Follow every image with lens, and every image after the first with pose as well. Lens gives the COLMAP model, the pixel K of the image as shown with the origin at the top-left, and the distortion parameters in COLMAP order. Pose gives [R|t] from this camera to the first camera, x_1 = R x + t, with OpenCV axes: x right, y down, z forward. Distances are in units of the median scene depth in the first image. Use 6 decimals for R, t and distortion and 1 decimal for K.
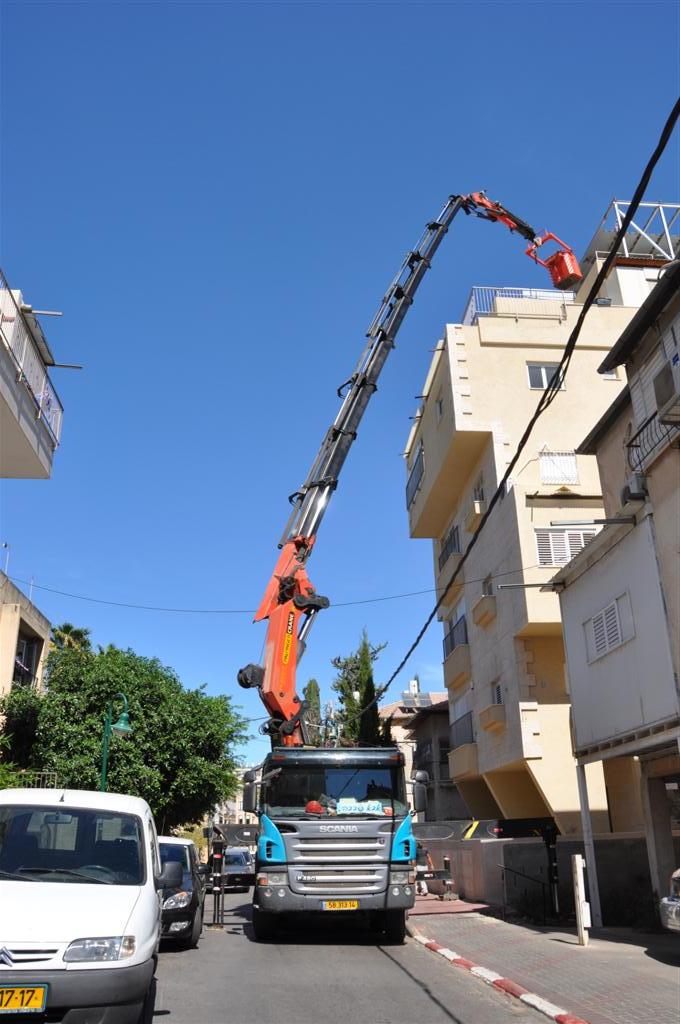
lens RADIAL K [[826.2, 0, 340.0], [0, 826.2, 512.0], [0, 0, 1]] dist [-0.145814, 0.117114]
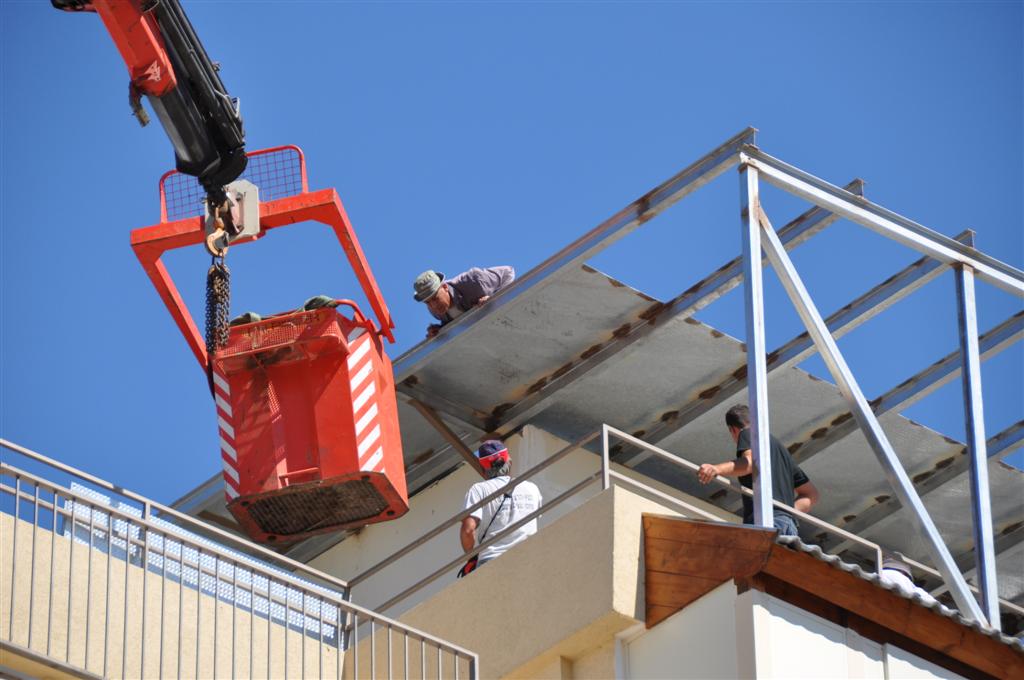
lens RADIAL K [[6169.0, 0, 512.0], [0, 6169.0, 340.0], [0, 0, 1]] dist [2.181190, 10.833815]
pose [[0.807239, 0.325023, 0.492671, -0.351906], [-0.226468, 0.941393, -0.249985, -0.028884], [-0.545048, 0.090224, 0.833536, -0.026170]]
